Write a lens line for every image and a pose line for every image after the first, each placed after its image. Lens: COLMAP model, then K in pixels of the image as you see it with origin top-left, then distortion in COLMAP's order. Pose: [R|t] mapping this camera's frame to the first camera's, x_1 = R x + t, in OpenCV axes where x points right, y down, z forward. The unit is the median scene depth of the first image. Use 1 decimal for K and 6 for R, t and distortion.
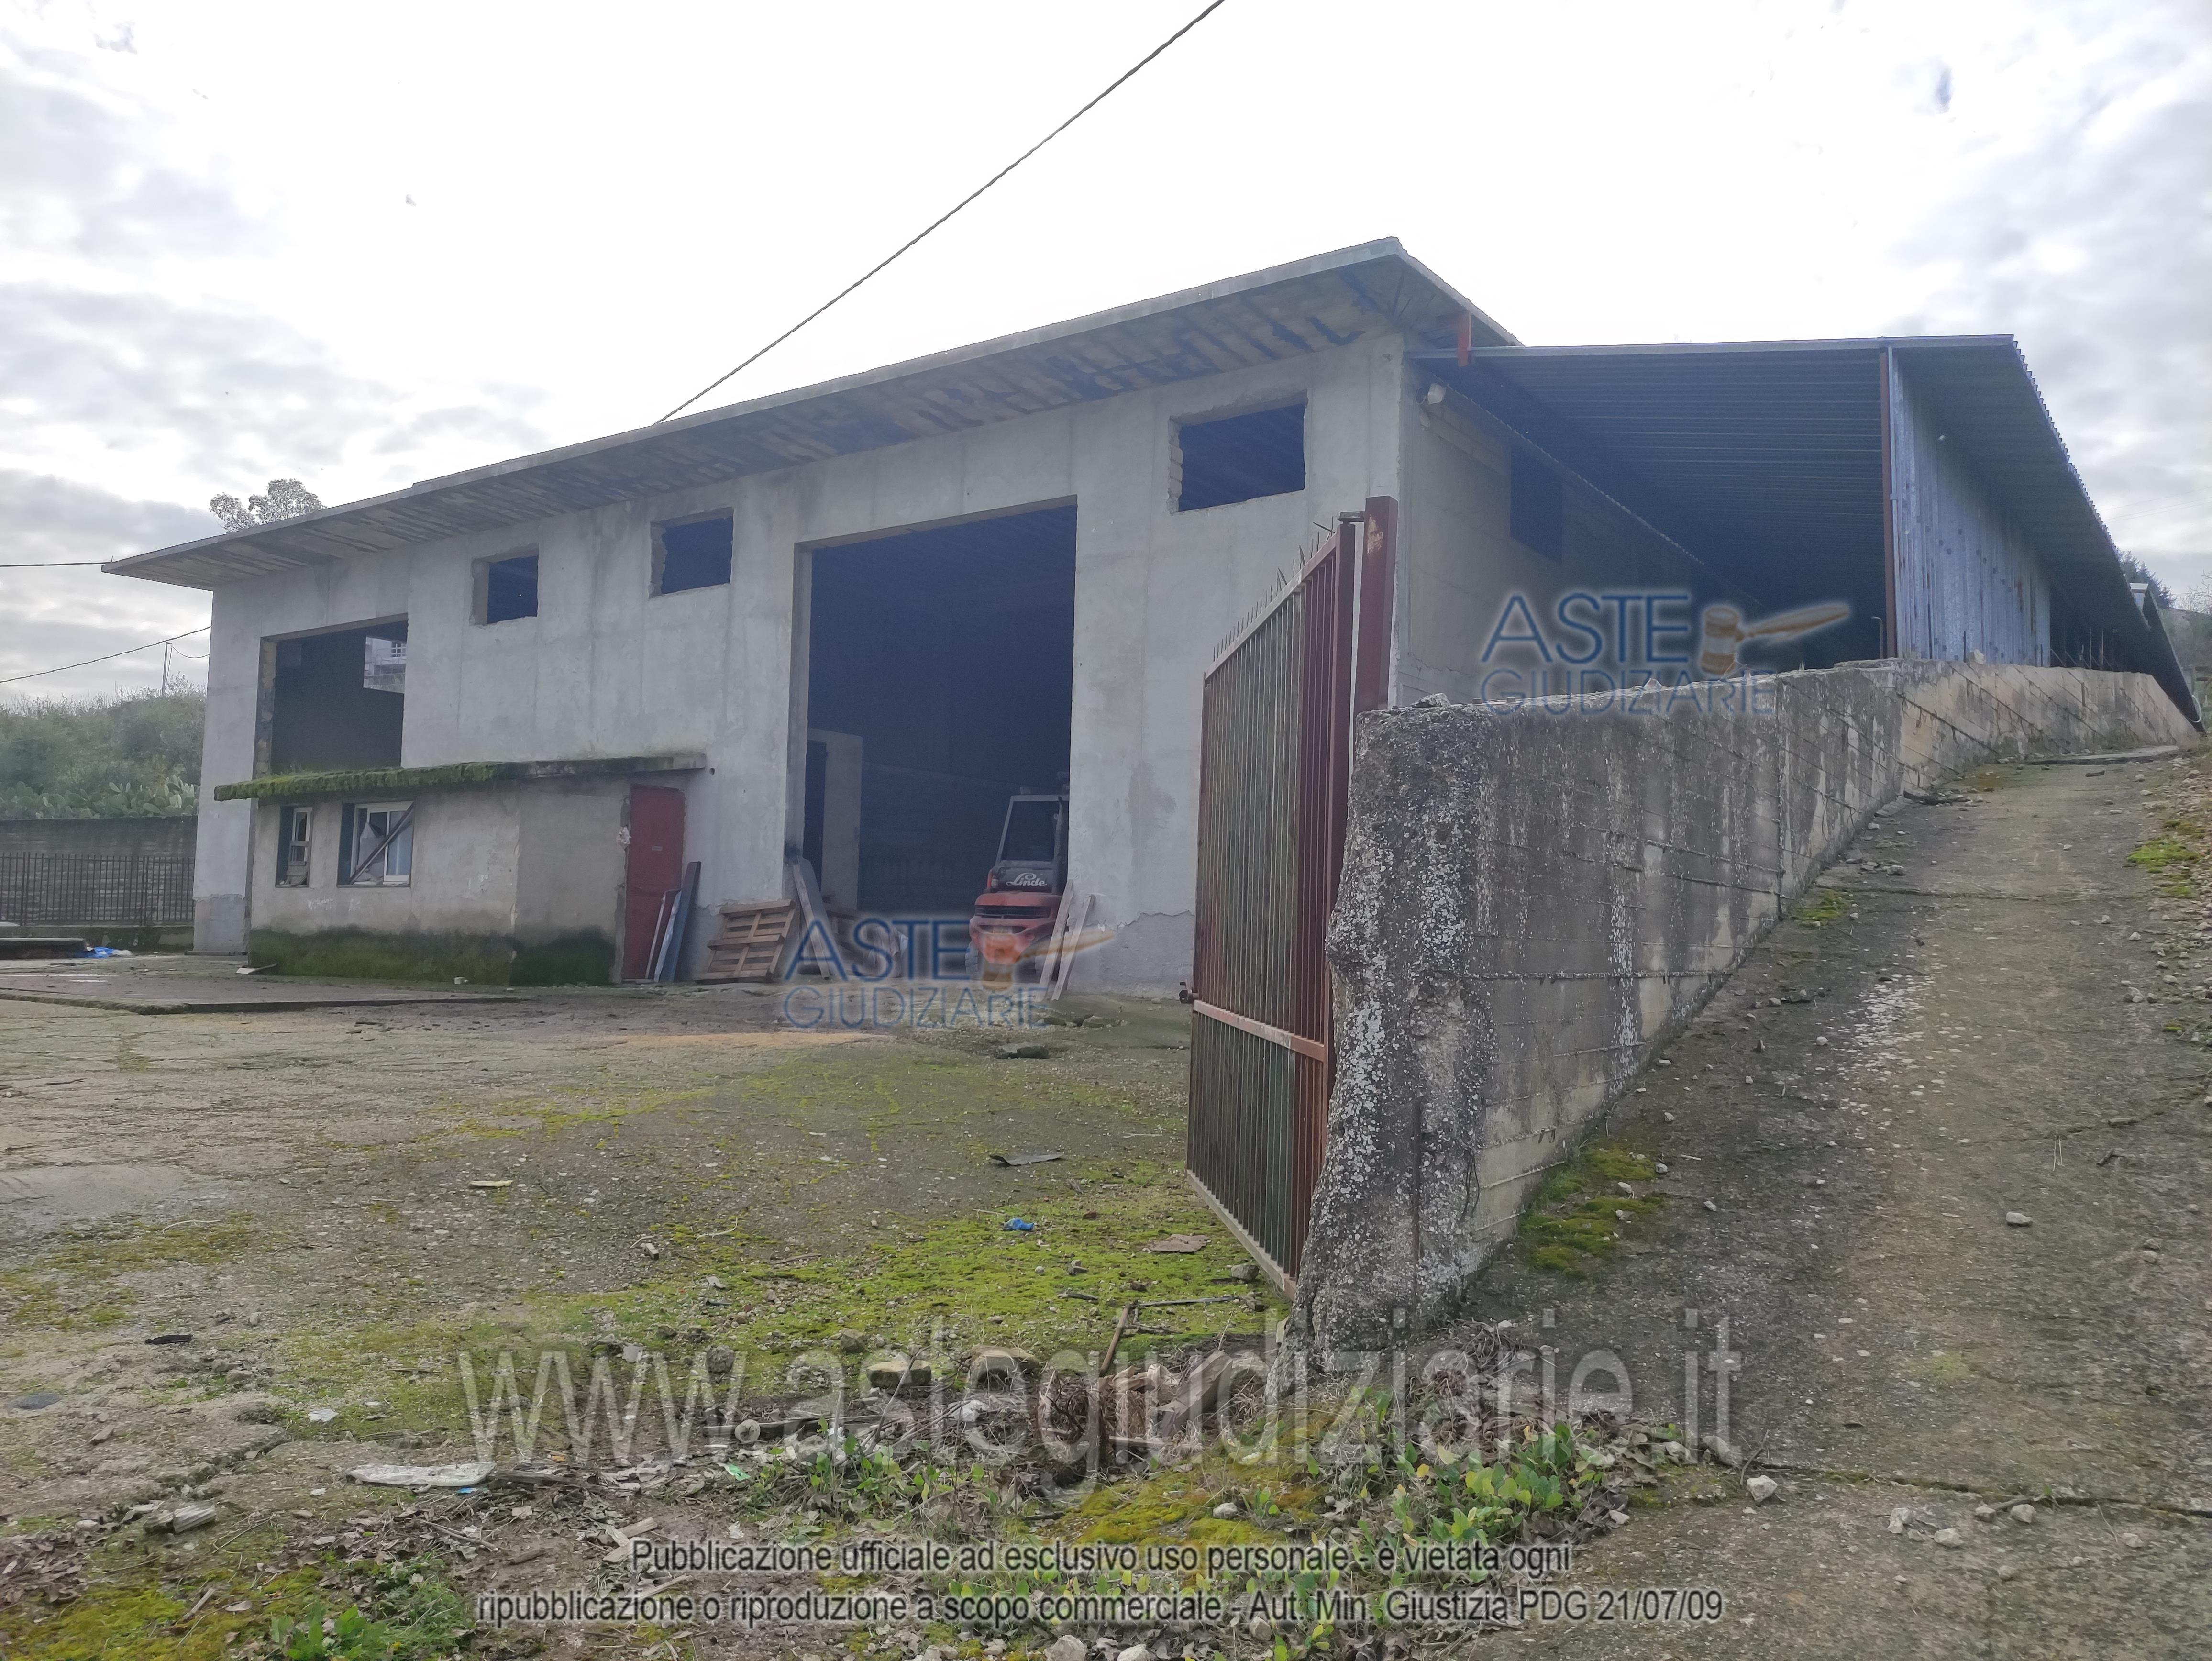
lens RADIAL K [[1600.4, 0, 1118.8], [0, 1600.4, 828.7], [0, 0, 1]] dist [0.050594, -0.041834]
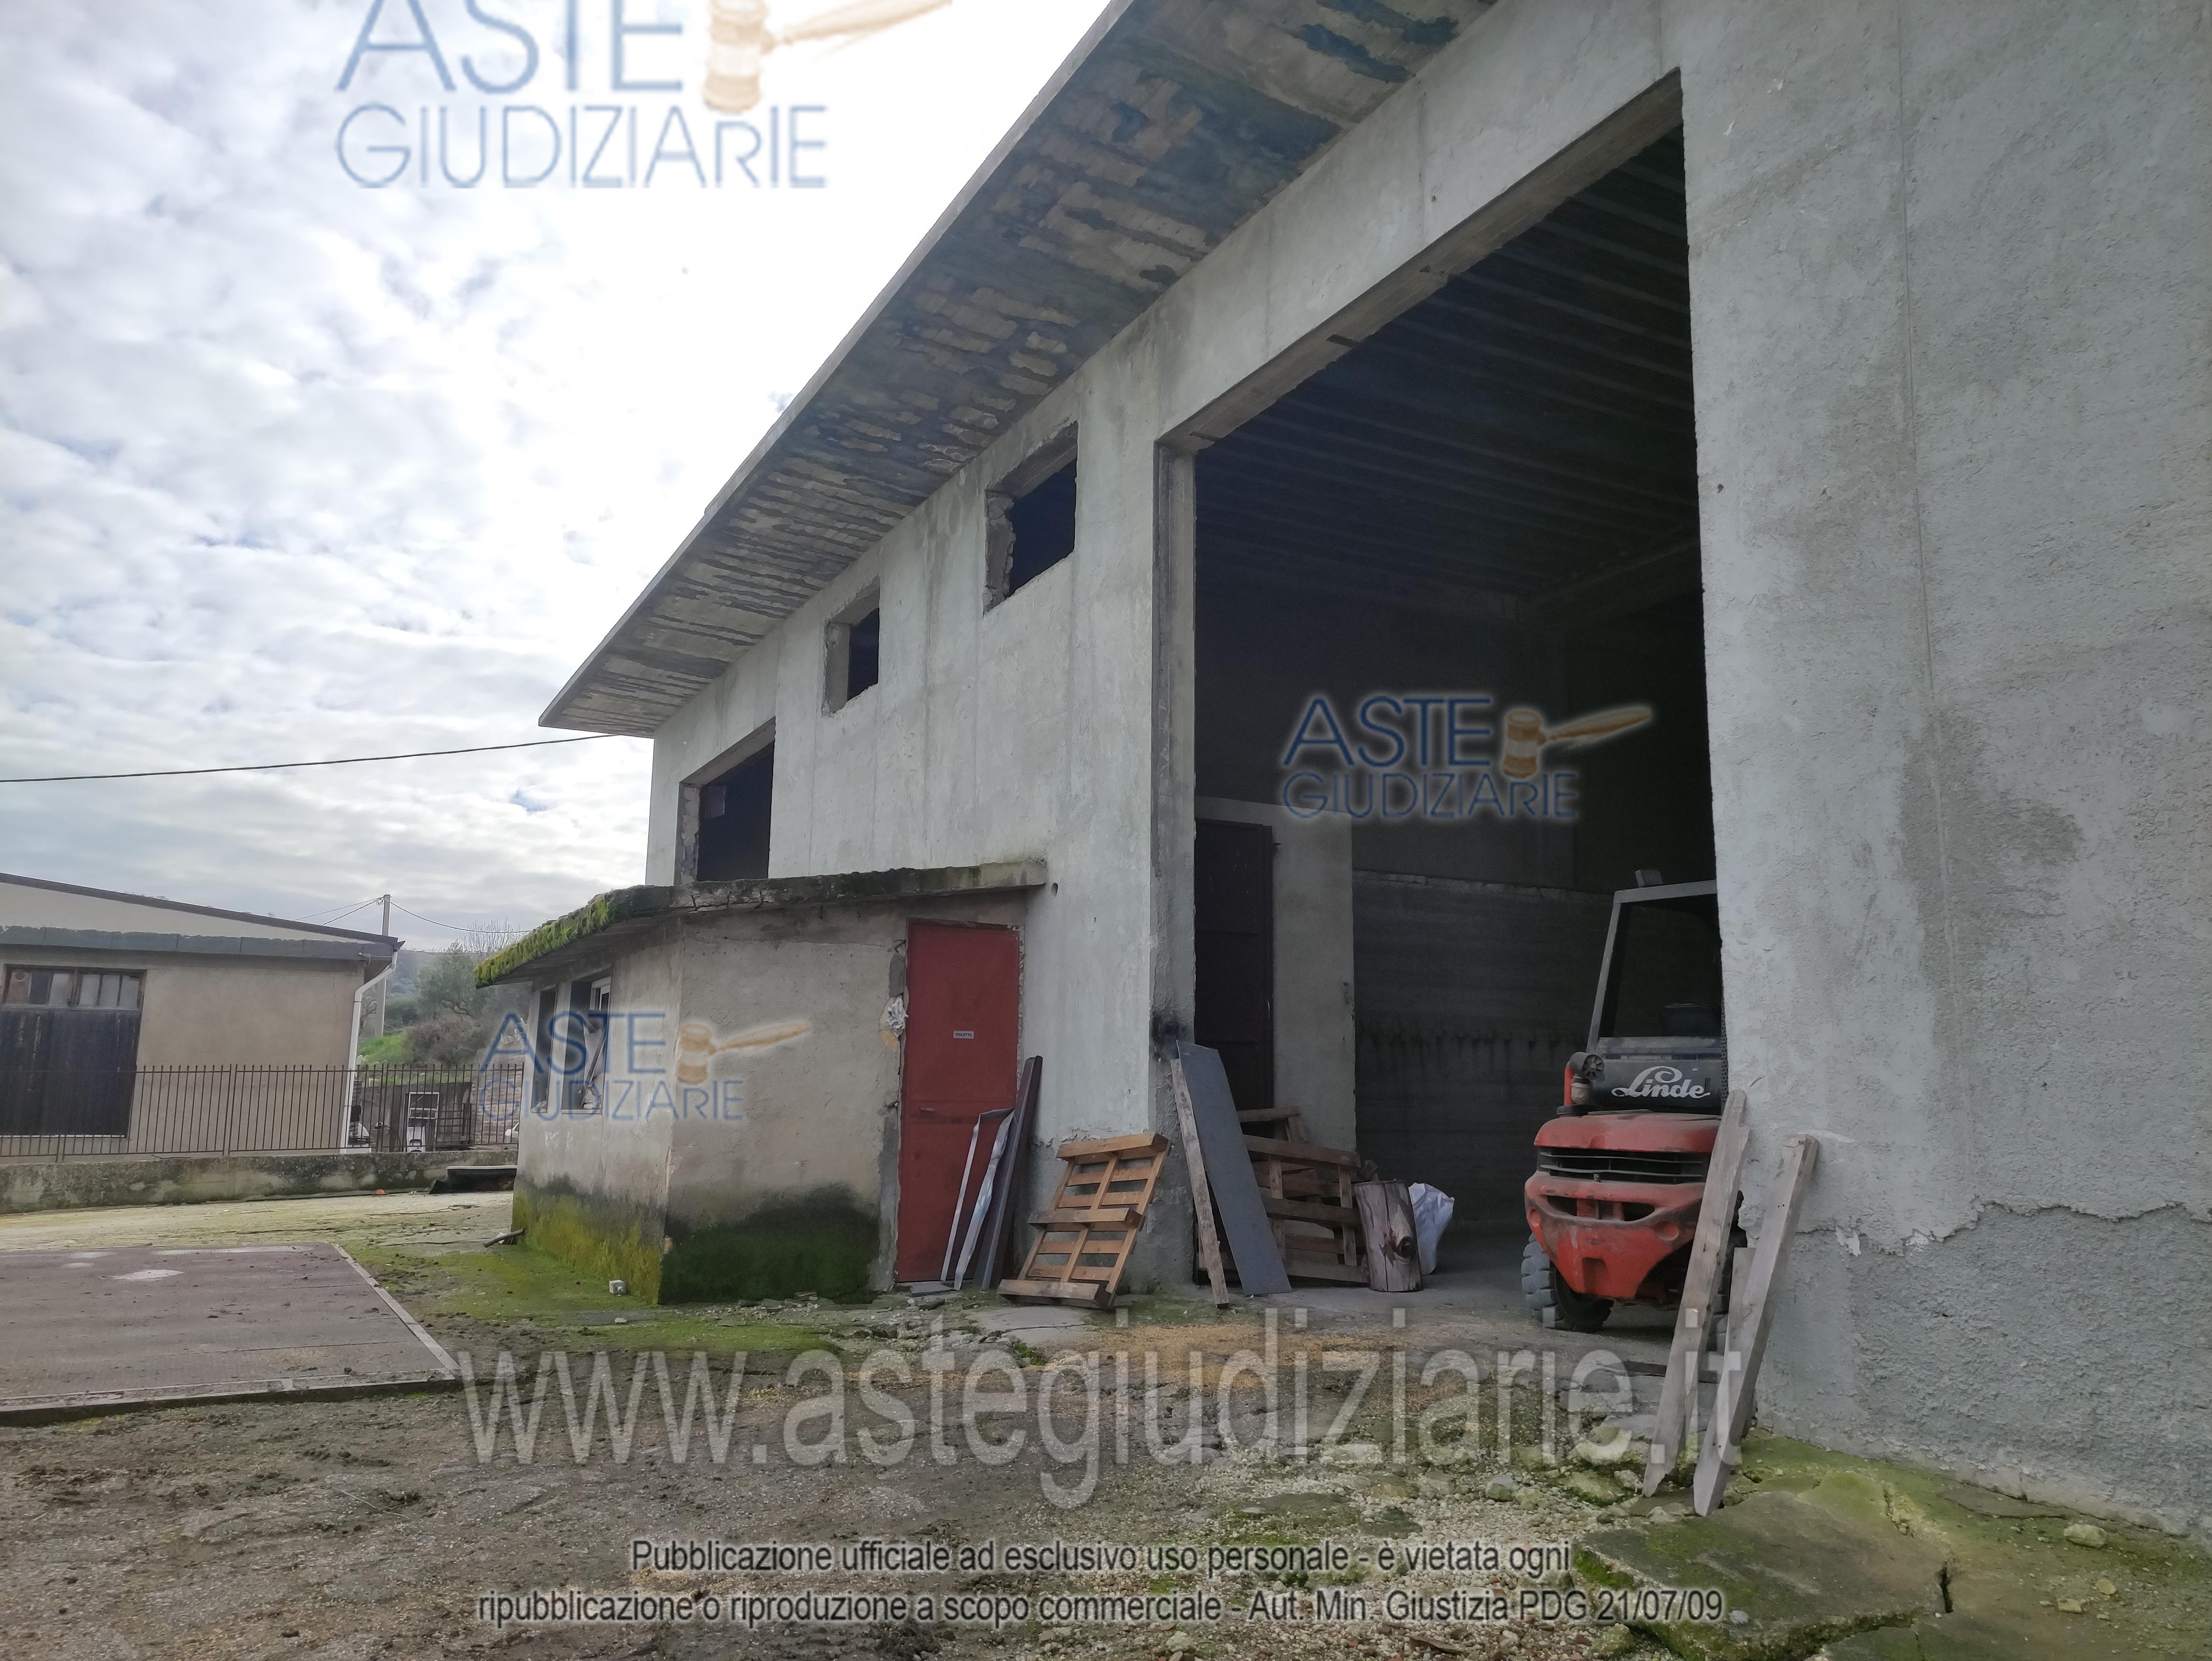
lens RADIAL K [[1600.4, 0, 1118.8], [0, 1600.4, 828.7], [0, 0, 1]] dist [0.050594, -0.041834]
pose [[0.894427, -0.088868, -0.438295, 0.009205], [0.038791, 0.991780, -0.121930, 0.015633], [0.445528, 0.092055, 0.890522, 0.742788]]
